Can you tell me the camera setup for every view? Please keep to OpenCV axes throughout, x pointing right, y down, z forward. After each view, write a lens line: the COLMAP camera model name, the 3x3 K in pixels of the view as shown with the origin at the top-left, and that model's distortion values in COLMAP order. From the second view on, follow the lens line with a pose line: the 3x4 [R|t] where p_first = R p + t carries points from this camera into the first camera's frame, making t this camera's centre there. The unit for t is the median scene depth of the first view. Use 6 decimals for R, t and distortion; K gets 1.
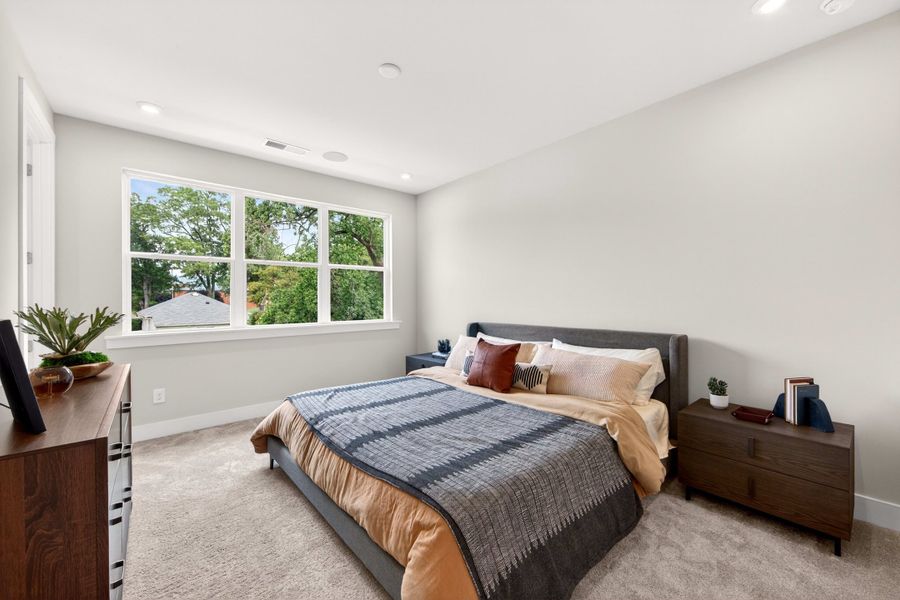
lens RADIAL K [[357.1, 0, 449.4], [0, 357.1, 297.1], [0, 0, 1]] dist [-0.000527, 0.000167]
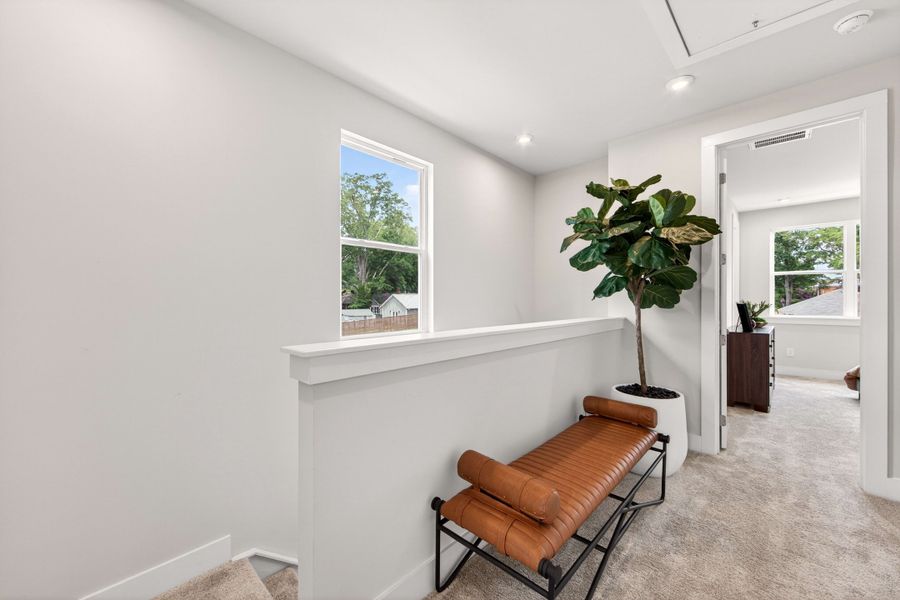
lens RADIAL K [[354.7, 0, 448.6], [0, 354.7, 300.1], [0, 0, 1]] dist [-0.000198, -0.000112]
pose [[0.102387, 0.005380, -0.994730, 1.349508], [0.010003, 0.999929, 0.006438, -0.018210], [0.994694, -0.010609, 0.102325, -1.533112]]
